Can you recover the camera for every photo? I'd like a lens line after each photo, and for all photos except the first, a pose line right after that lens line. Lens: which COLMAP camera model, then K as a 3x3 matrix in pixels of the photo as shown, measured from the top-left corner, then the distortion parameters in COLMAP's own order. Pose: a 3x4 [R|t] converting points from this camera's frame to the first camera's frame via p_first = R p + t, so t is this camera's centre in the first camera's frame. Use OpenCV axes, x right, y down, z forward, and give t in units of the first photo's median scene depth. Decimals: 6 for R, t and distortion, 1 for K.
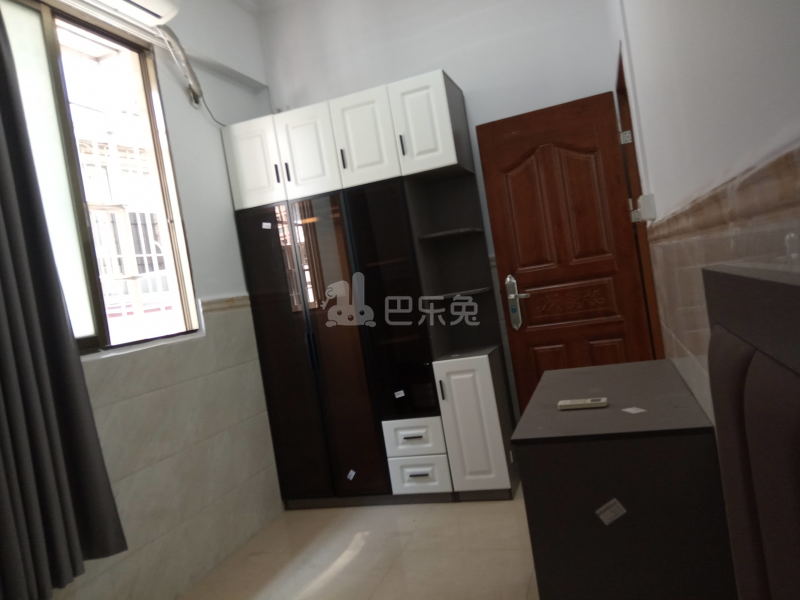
lens RADIAL K [[642.5, 0, 423.3], [0, 642.5, 308.1], [0, 0, 1]] dist [0.045738, -0.061138]
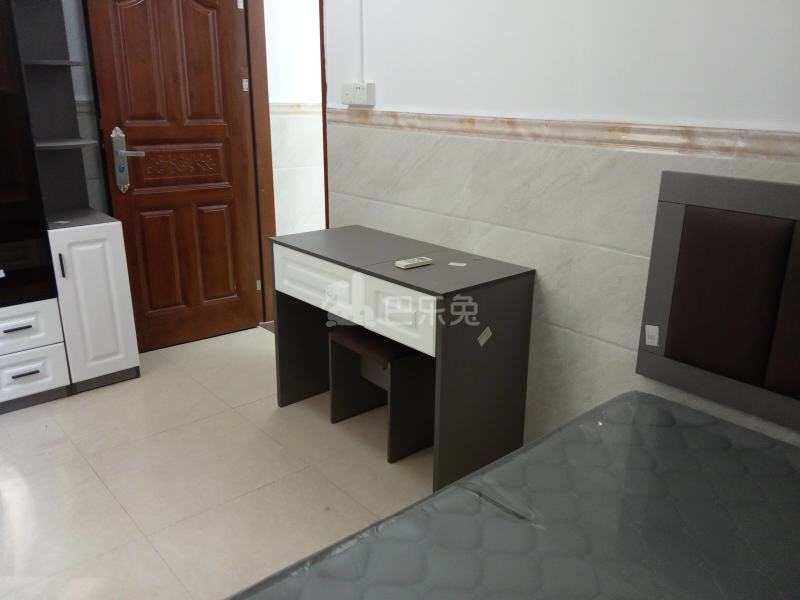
lens RADIAL K [[642.5, 0, 399.9], [0, 642.5, 296.4], [0, 0, 1]] dist [0.045738, -0.061138]
pose [[0.500164, -0.105542, 0.859475, -0.456290], [-0.062645, 0.985534, 0.157477, 0.011100], [-0.863661, -0.132607, 0.486317, 0.230719]]
